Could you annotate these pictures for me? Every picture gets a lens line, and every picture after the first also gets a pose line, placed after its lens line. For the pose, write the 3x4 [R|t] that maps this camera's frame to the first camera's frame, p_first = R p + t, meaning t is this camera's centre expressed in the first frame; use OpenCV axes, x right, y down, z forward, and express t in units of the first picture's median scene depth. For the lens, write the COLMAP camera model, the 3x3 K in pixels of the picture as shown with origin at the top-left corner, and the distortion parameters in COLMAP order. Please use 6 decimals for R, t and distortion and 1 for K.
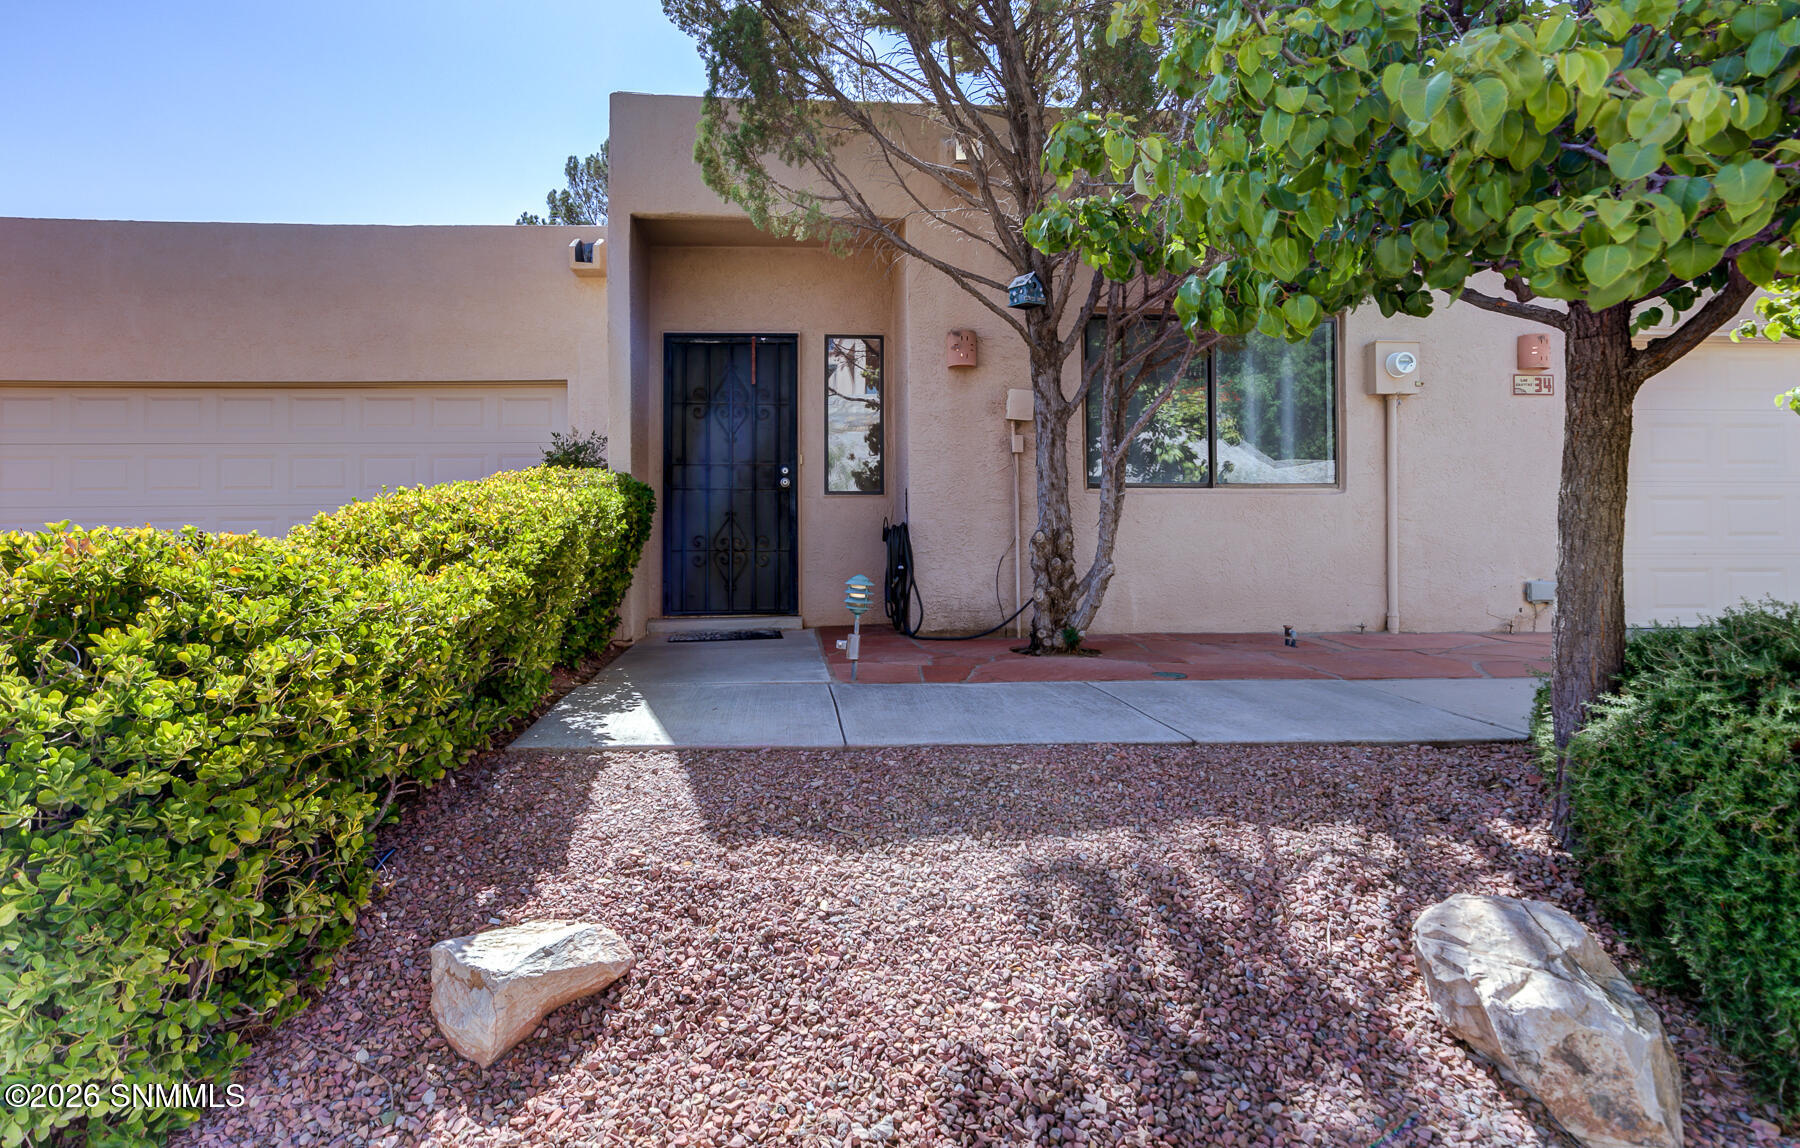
lens RADIAL K [[882.1, 0, 896.9], [0, 882.1, 536.2], [0, 0, 1]] dist [0.000840, 0.029877]
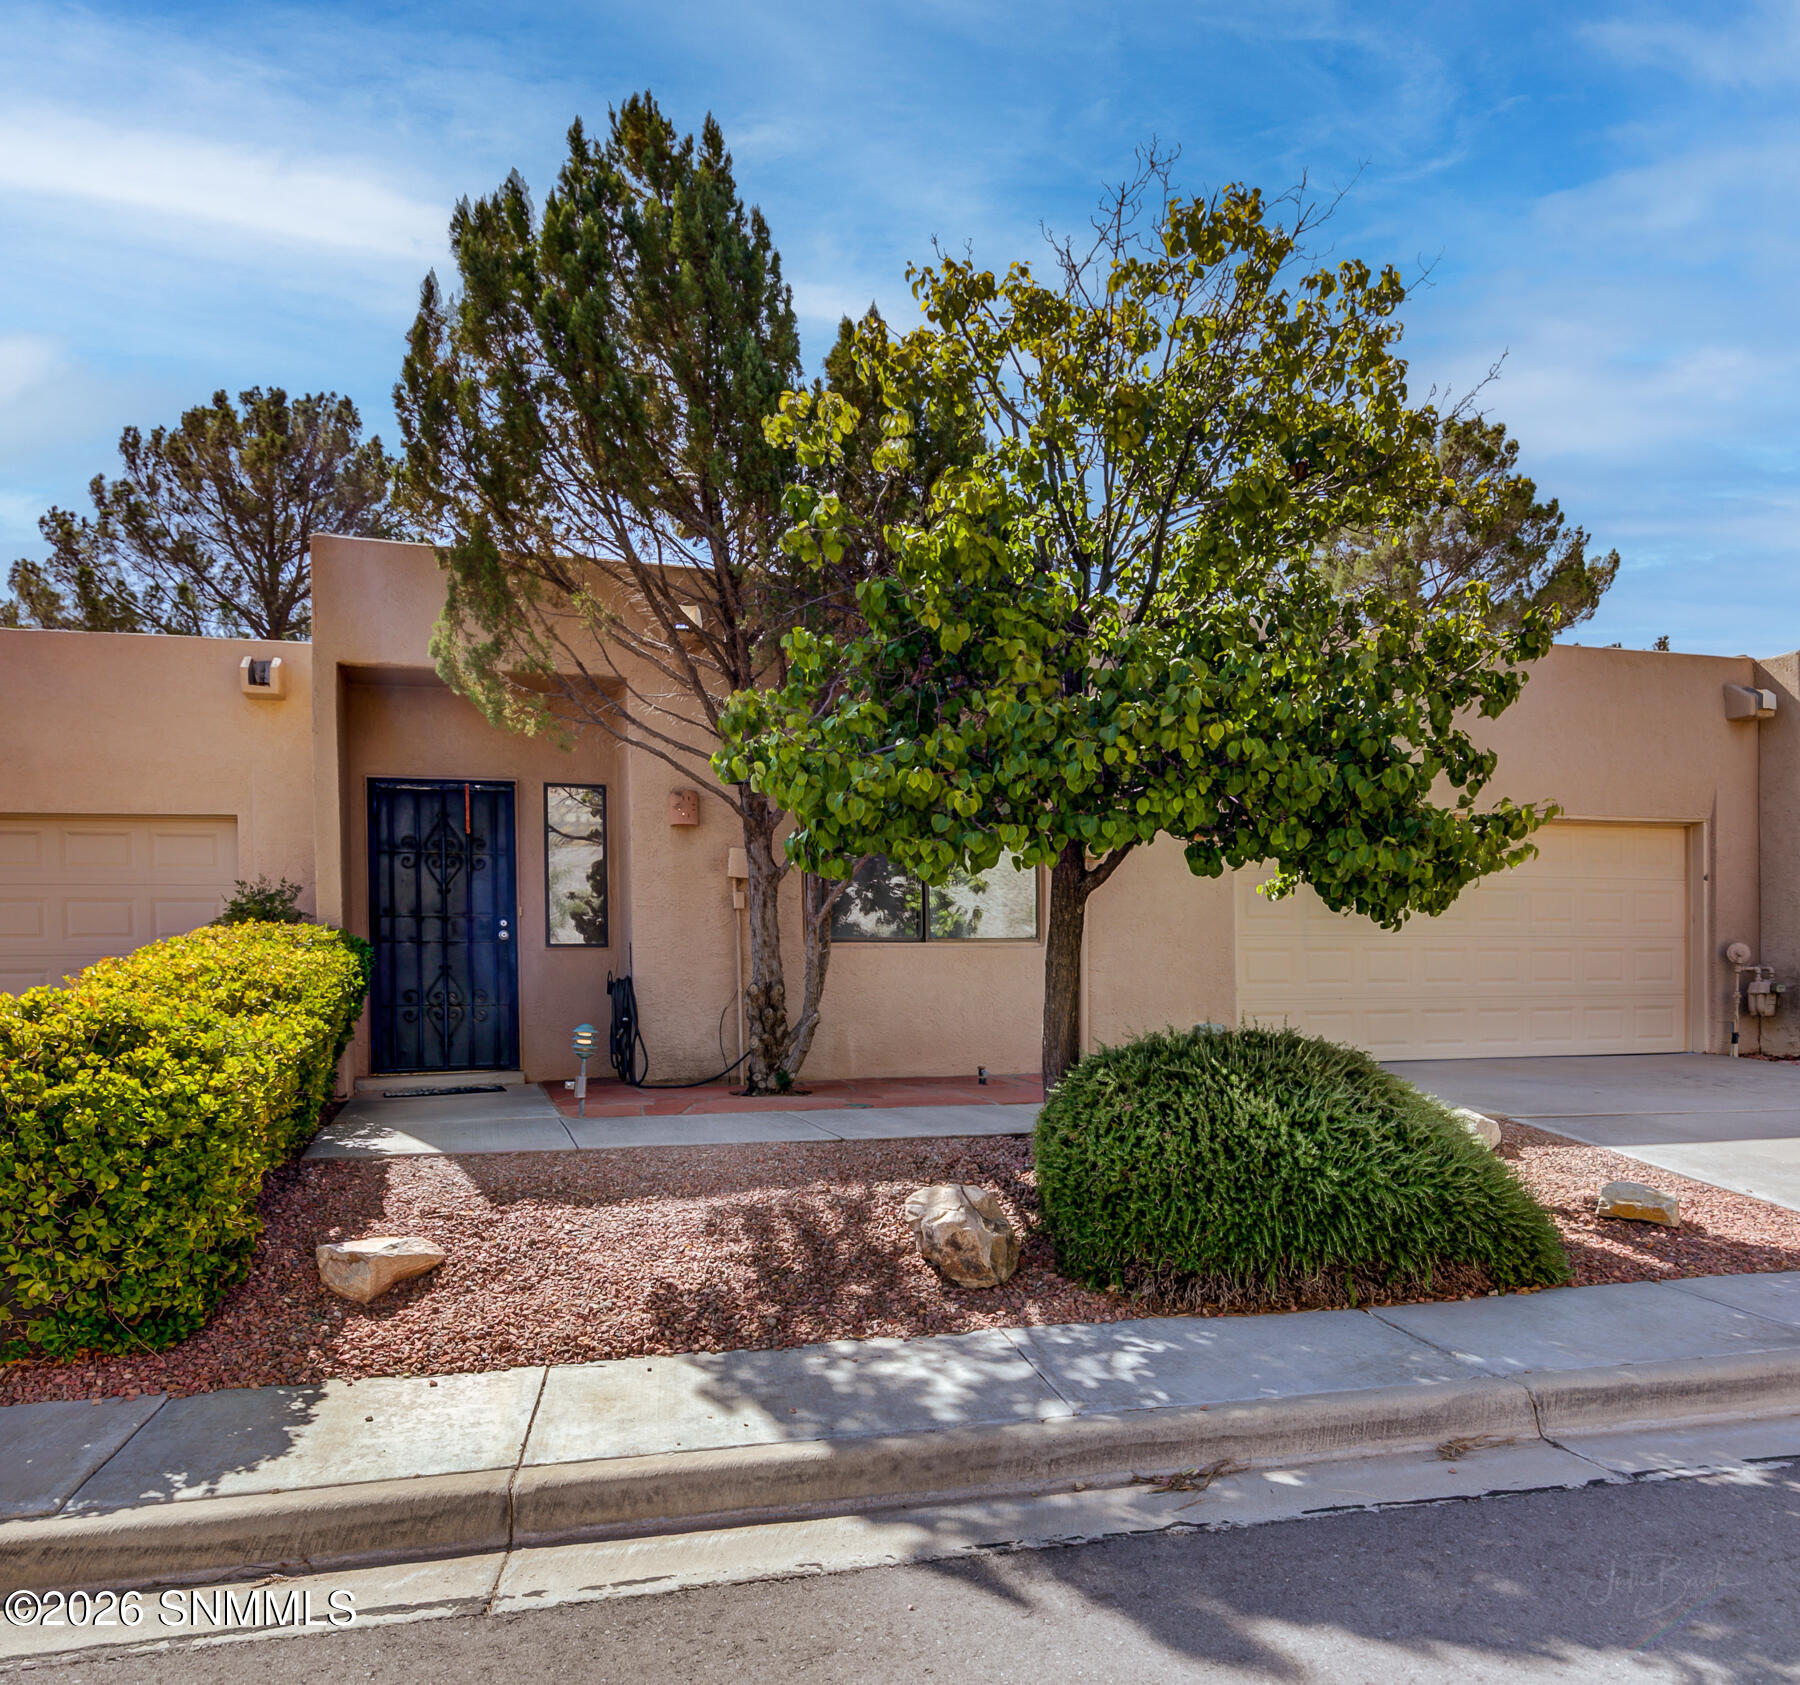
lens RADIAL K [[1347.7, 0, 965.0], [0, 1347.7, 1013.4], [0, 0, 1]] dist [0.001443, -0.005278]
pose [[0.971709, -0.011435, 0.235904, 0.020479], [0.006621, 0.999754, 0.021189, -0.002969], [-0.236088, -0.019027, 0.971545, -0.703208]]
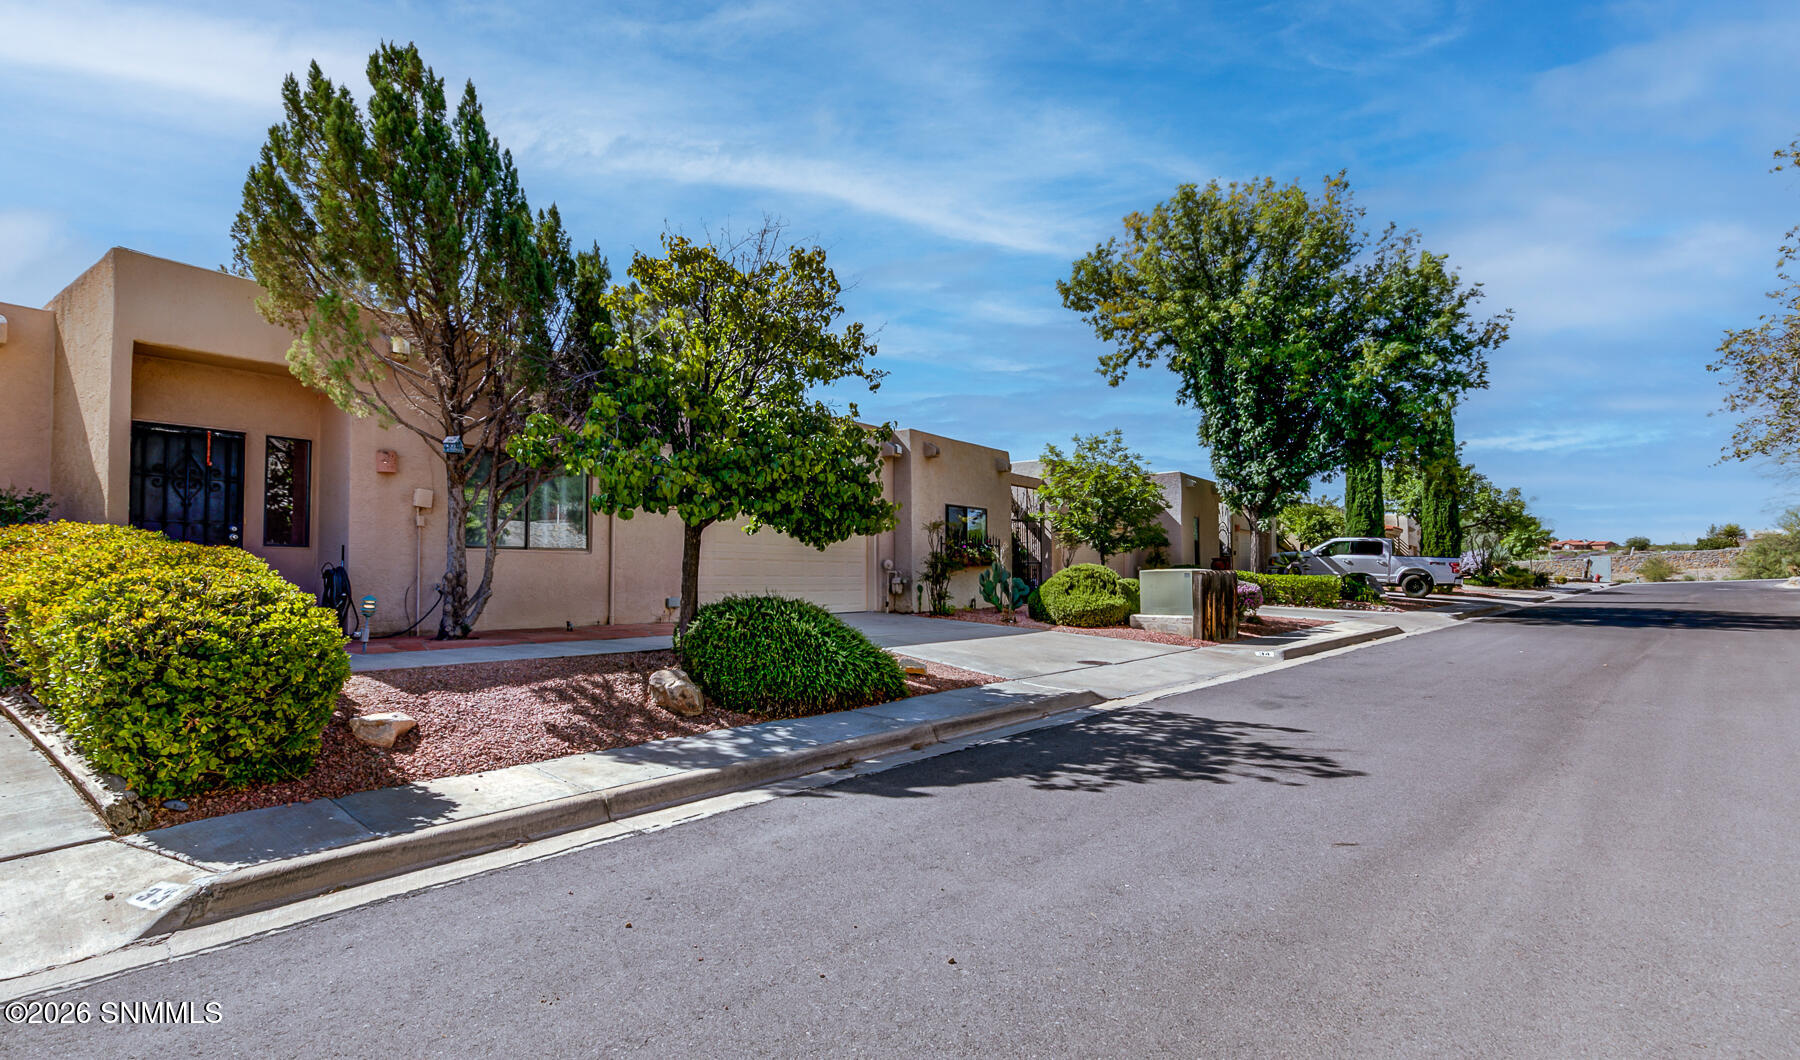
lens RADIAL K [[918.6, 0, 899.3], [0, 918.6, 538.1], [0, 0, 1]] dist [-0.002281, -0.000345]
pose [[0.634769, 0.035903, 0.771868, -0.718799], [0.000117, 0.998915, -0.046560, 0.011784], [-0.772702, 0.029646, 0.634076, -0.929256]]
